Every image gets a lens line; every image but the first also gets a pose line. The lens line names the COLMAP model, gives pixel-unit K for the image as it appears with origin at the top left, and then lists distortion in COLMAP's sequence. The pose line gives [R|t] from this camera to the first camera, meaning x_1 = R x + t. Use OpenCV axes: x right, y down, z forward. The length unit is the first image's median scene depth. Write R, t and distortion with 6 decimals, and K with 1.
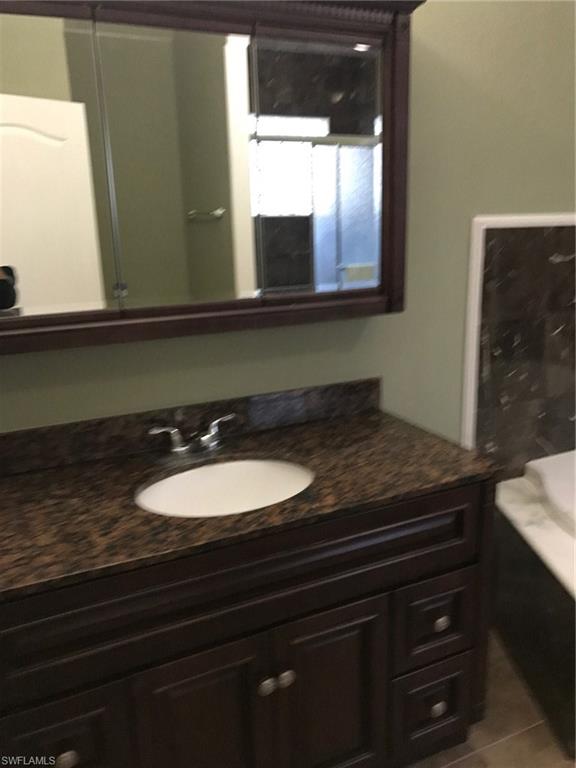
lens RADIAL K [[677.4, 0, 288.0], [0, 677.4, 384.0], [0, 0, 1]] dist [0.026639, 0.010439]
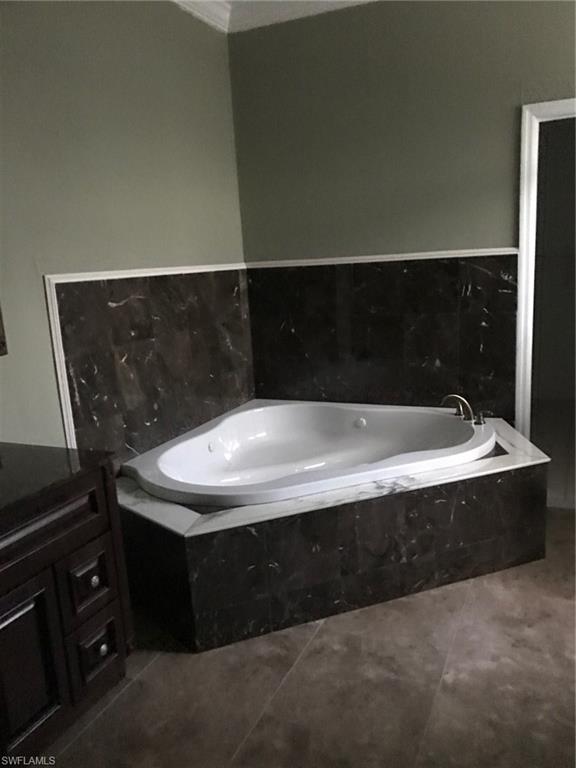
lens RADIAL K [[677.4, 0, 288.0], [0, 677.4, 384.0], [0, 0, 1]] dist [0.026639, 0.010439]
pose [[0.781949, -0.146487, 0.605886, -0.160907], [0.199819, 0.979607, -0.021041, 0.062761], [-0.590448, 0.137521, 0.795273, -0.222242]]
